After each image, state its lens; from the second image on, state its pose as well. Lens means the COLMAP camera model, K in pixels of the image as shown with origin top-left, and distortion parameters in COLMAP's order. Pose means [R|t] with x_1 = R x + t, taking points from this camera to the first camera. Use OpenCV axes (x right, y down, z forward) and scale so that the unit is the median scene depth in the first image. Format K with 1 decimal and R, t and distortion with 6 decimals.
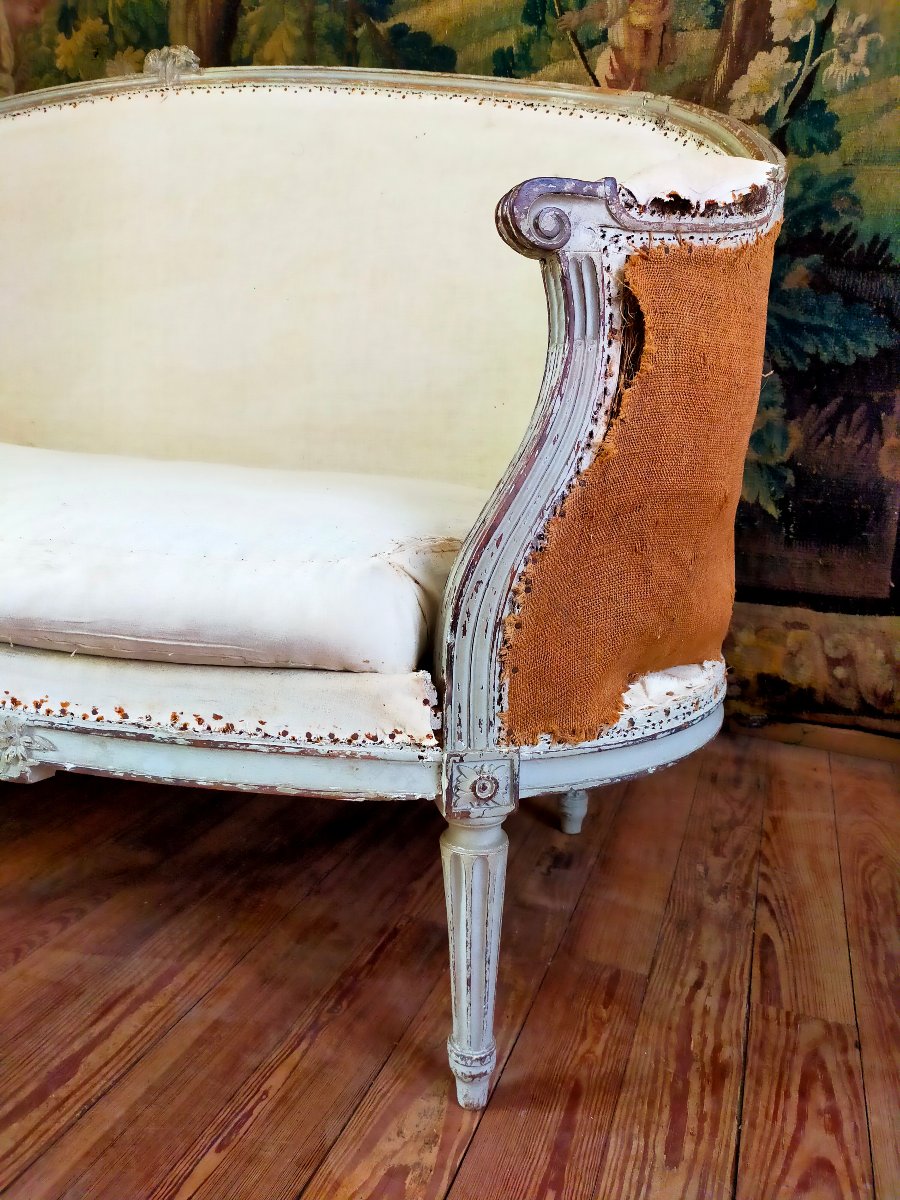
lens RADIAL K [[906.8, 0, 456.5], [0, 906.8, 584.0], [0, 0, 1]] dist [0.024980, -0.039016]
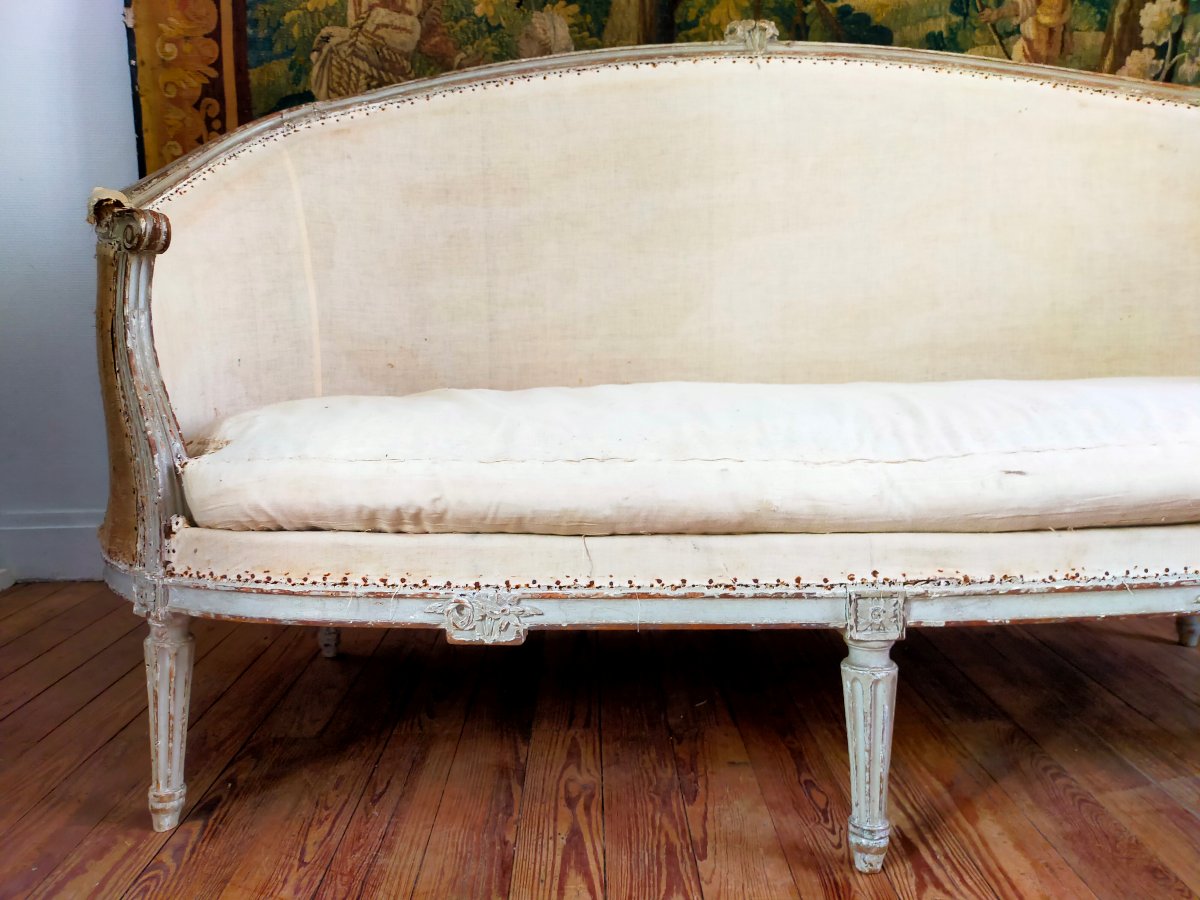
lens RADIAL K [[906.8, 0, 604.1], [0, 906.8, 445.8], [0, 0, 1]] dist [0.024980, -0.039016]
pose [[0.929599, -0.104359, 0.353489, -1.127201], [0.122877, 0.991960, -0.030287, -0.072794], [-0.347486, 0.071590, 0.934948, 0.068111]]
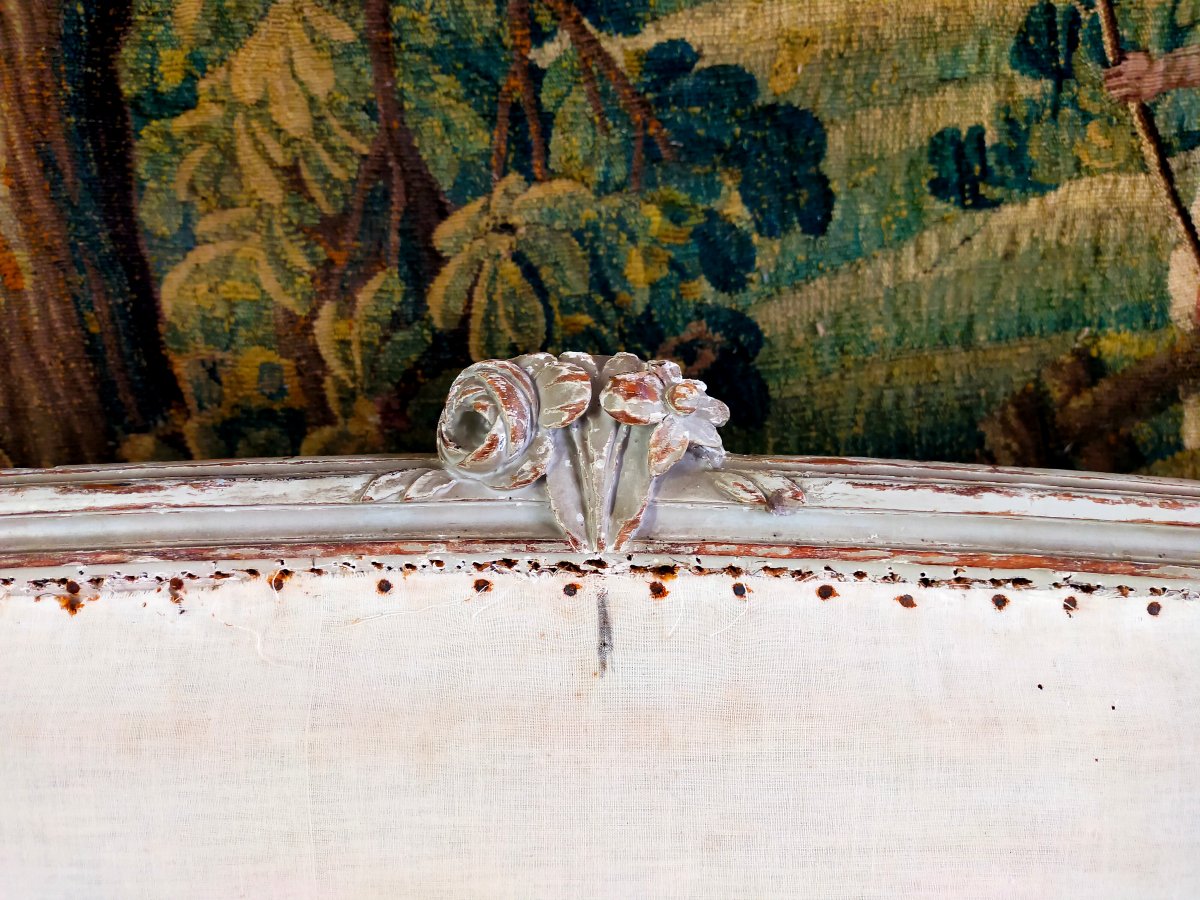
lens RADIAL K [[906.8, 0, 629.3], [0, 906.8, 481.6], [0, 0, 1]] dist [0.024980, -0.039016]
pose [[0.931509, -0.152280, 0.330306, -0.302686], [0.112066, 0.984119, 0.137666, -0.676010], [-0.346024, -0.091221, 0.933781, 0.893731]]
